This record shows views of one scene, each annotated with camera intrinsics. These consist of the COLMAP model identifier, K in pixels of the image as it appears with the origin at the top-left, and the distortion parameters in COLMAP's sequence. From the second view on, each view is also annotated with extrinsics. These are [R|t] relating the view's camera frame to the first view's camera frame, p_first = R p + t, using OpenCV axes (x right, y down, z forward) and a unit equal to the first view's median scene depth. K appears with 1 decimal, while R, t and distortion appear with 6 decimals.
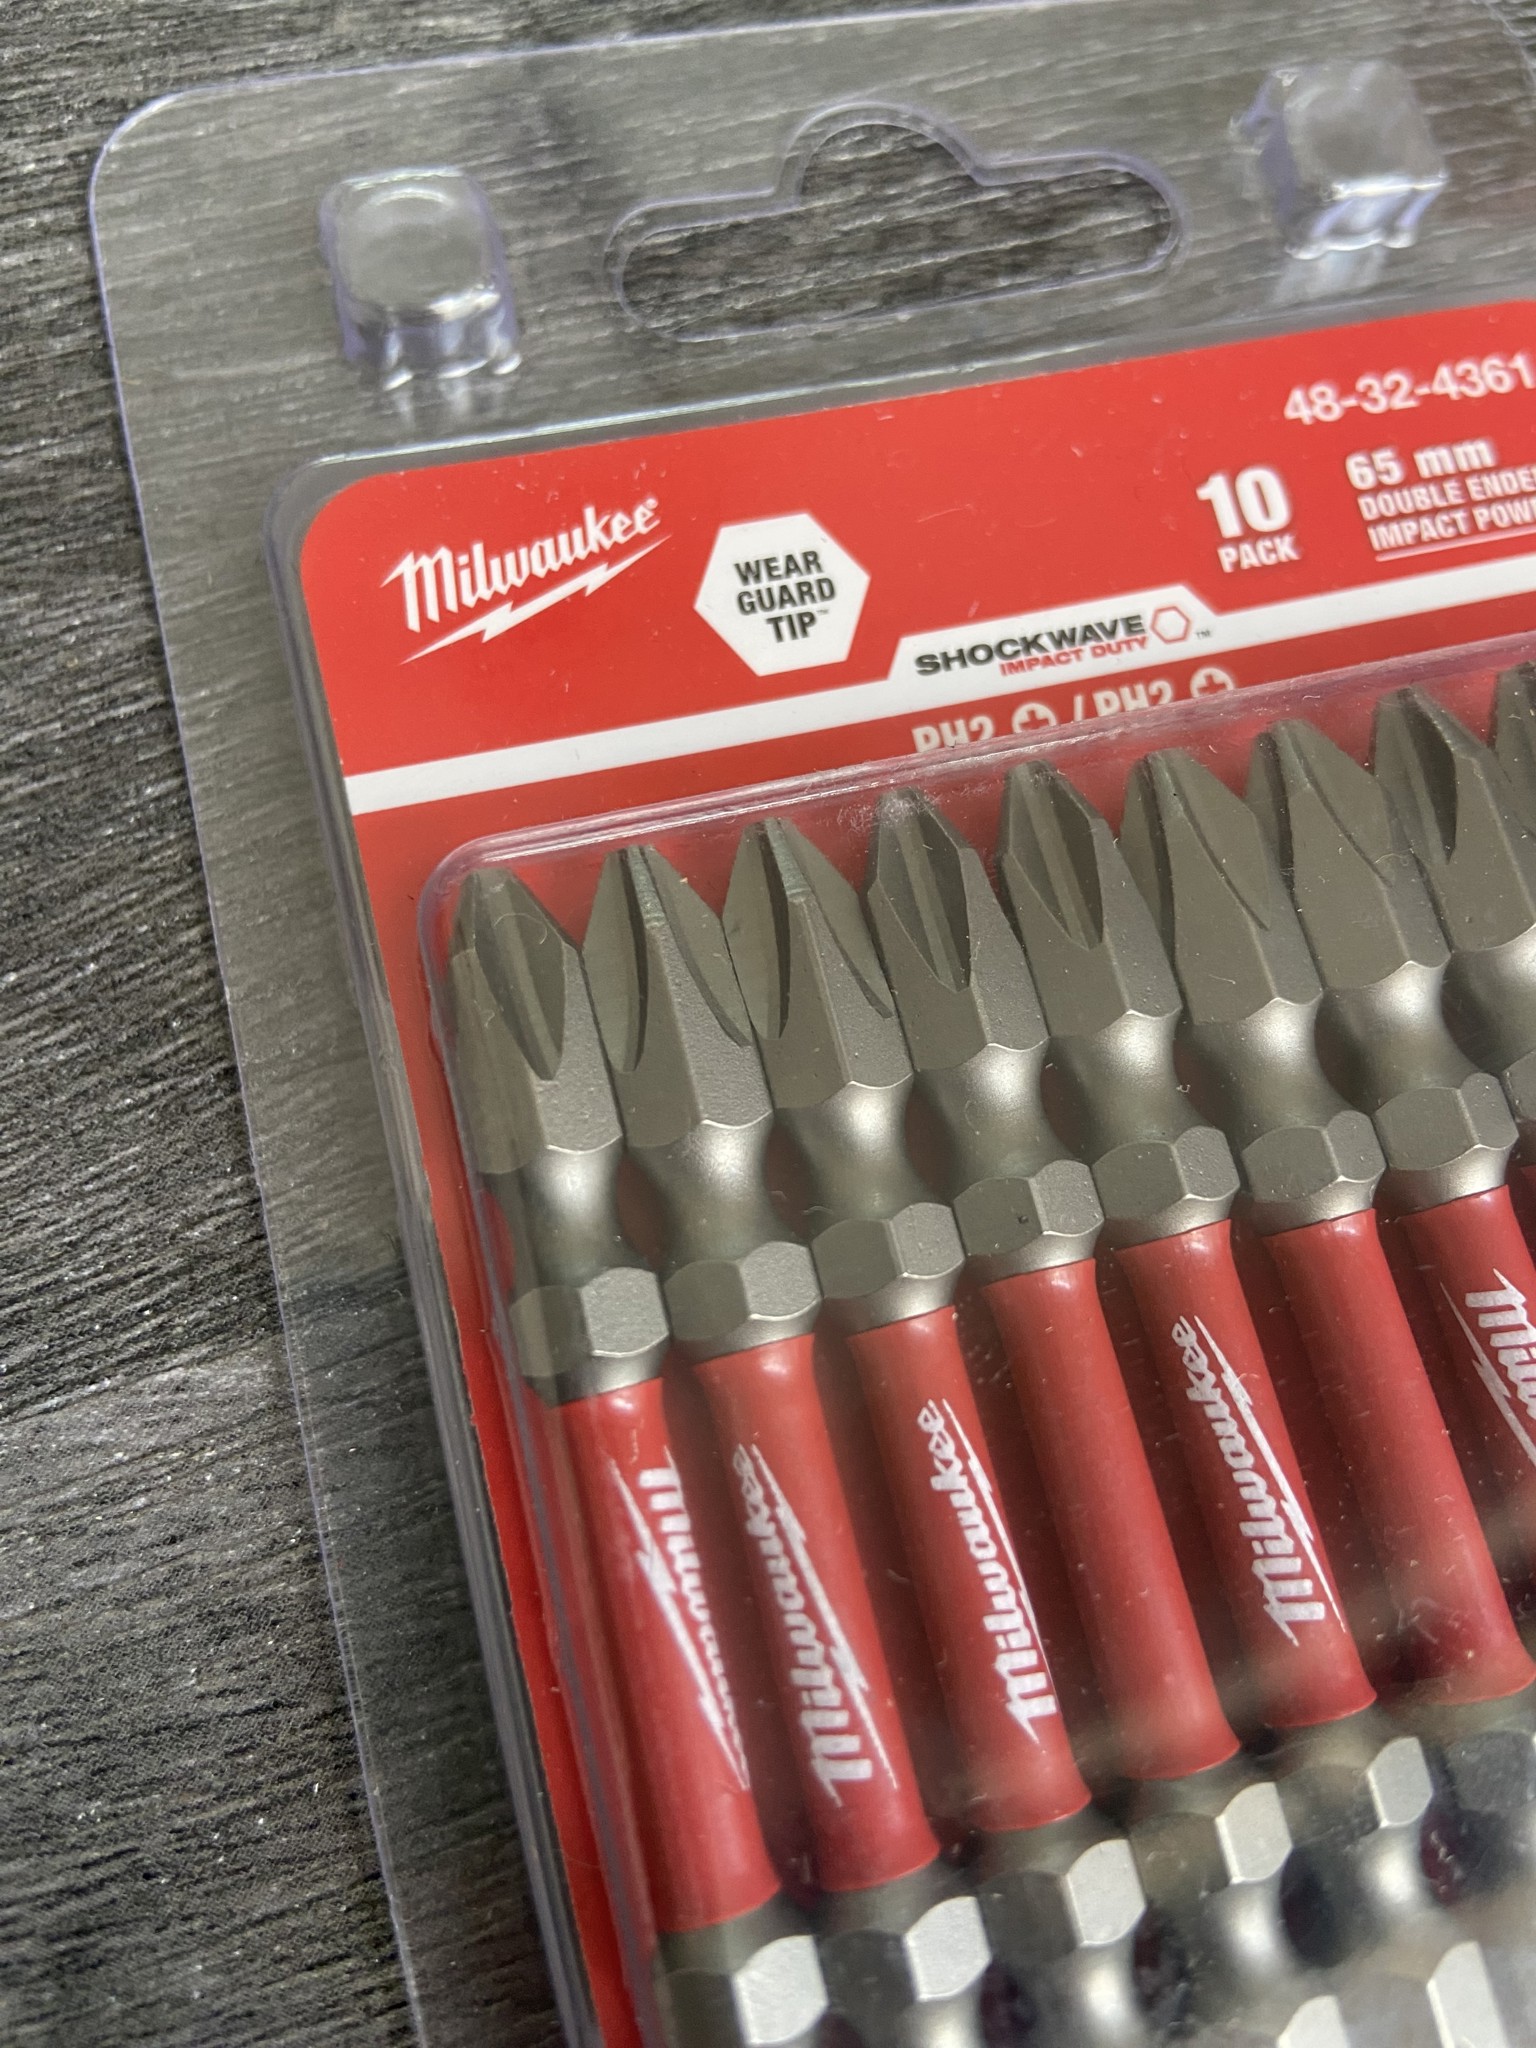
lens RADIAL K [[1596.1, 0, 798.3], [0, 1596.1, 1011.7], [0, 0, 1]] dist [0.132619, -0.244779]
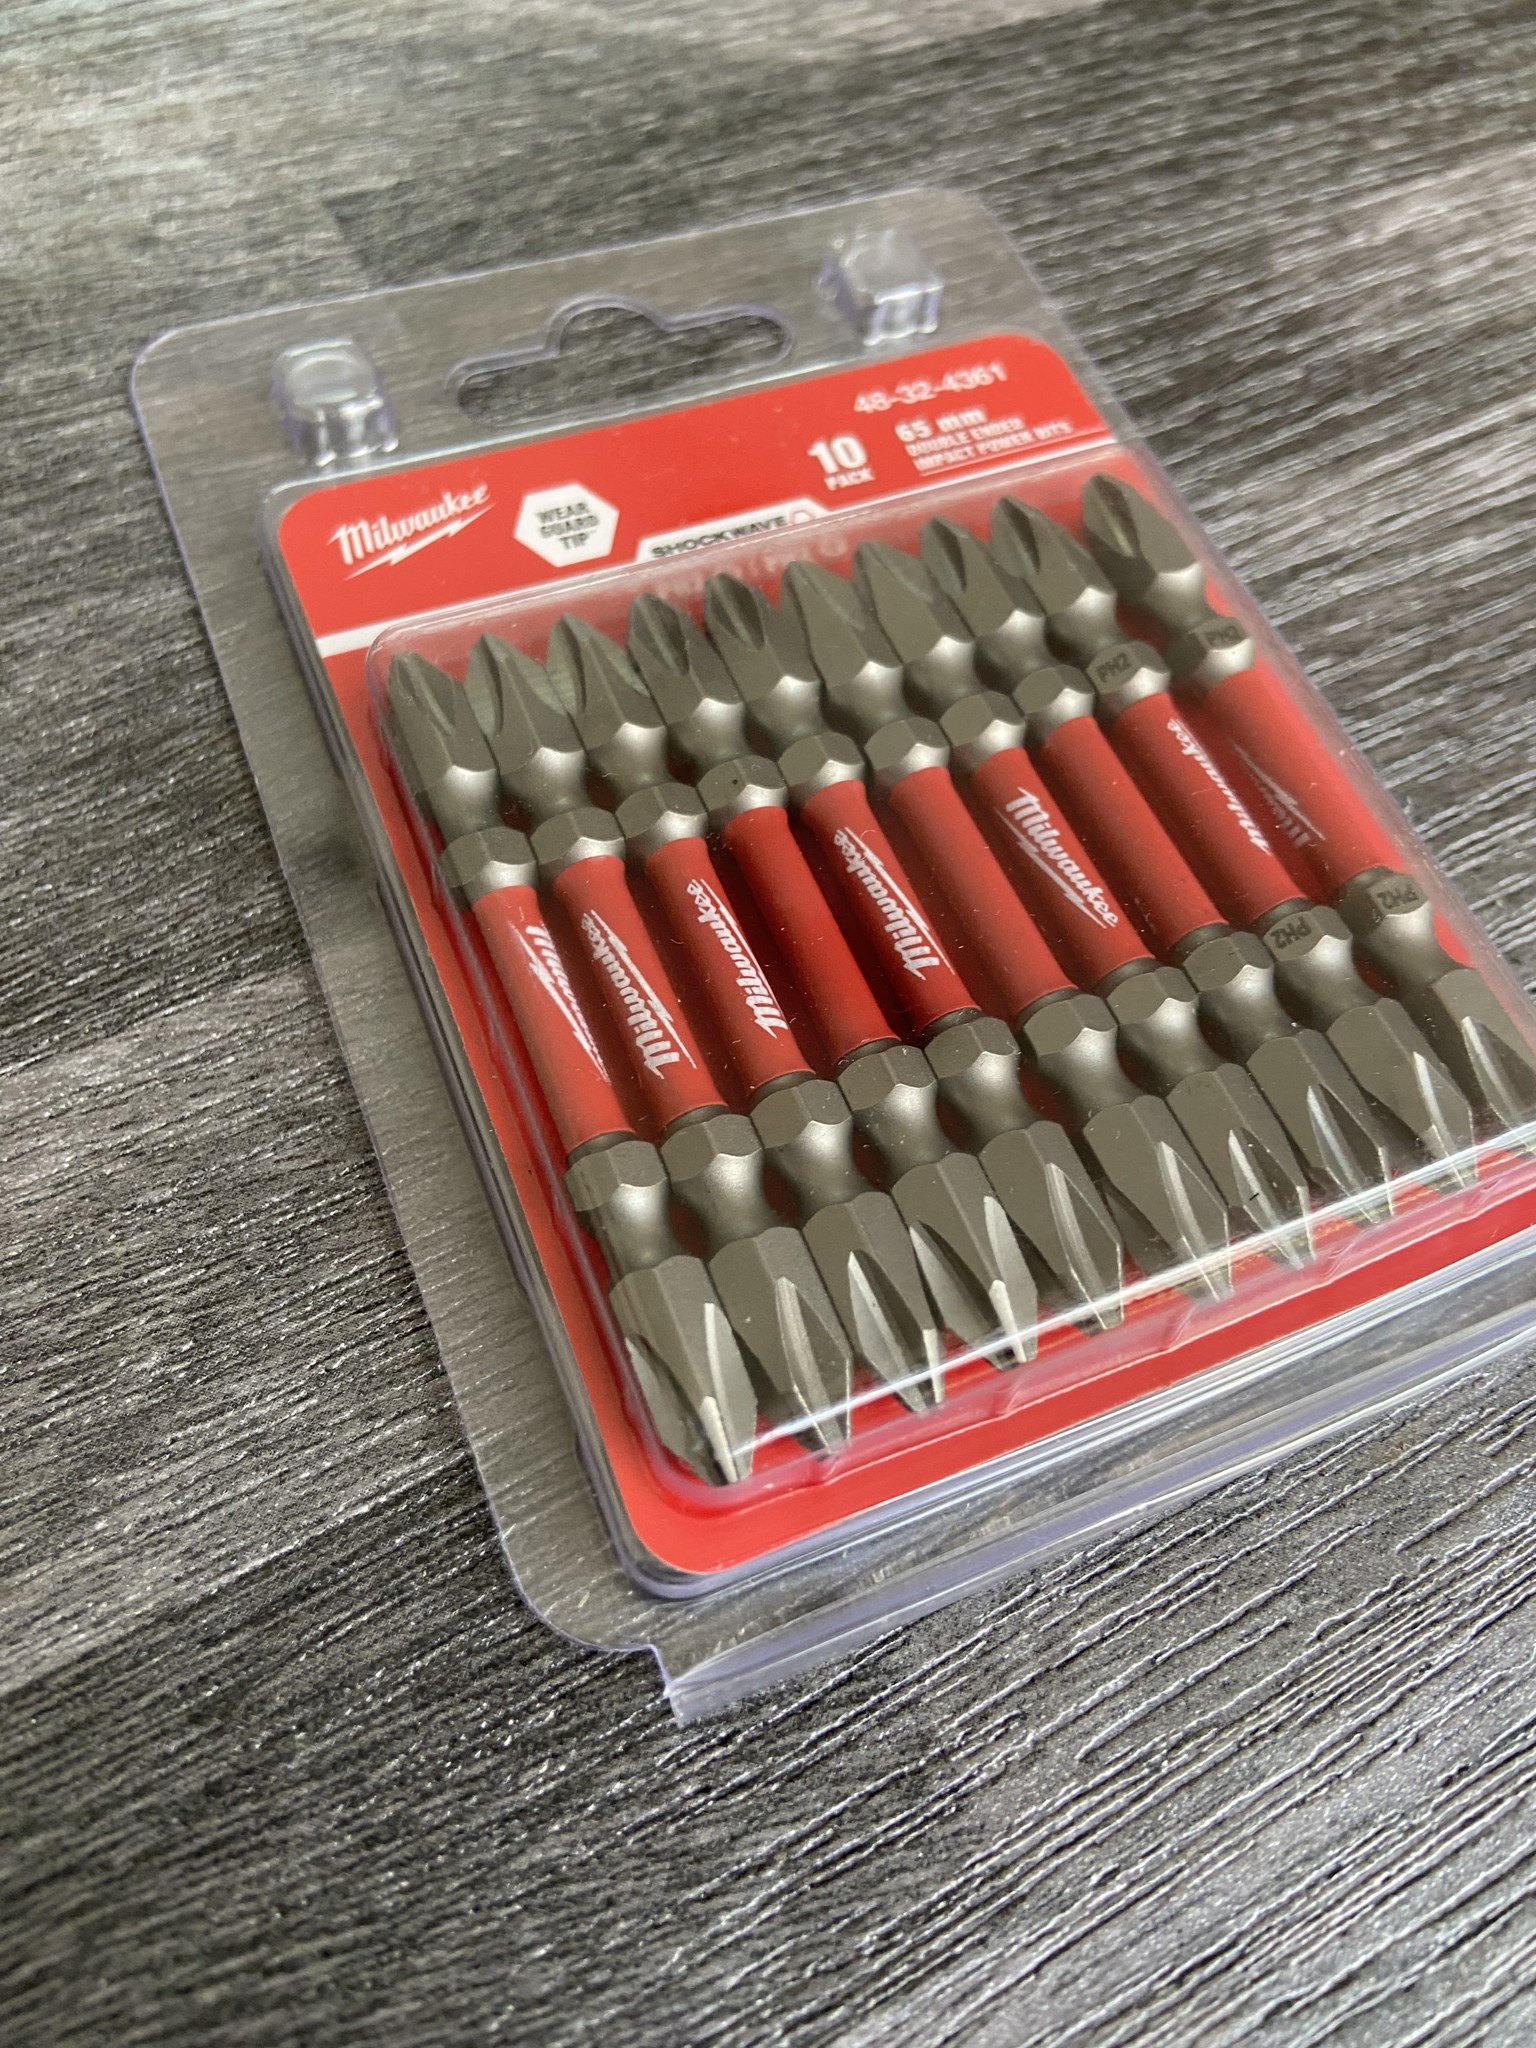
lens RADIAL K [[1534.2, 0, 768.0], [0, 1534.2, 1014.7], [0, 0, 1]] dist [0.114140, -0.177584]
pose [[0.988933, -0.145318, 0.029891, 0.076234], [0.148320, 0.963653, -0.222203, 0.630982], [0.003486, 0.224177, 0.974542, -0.466925]]
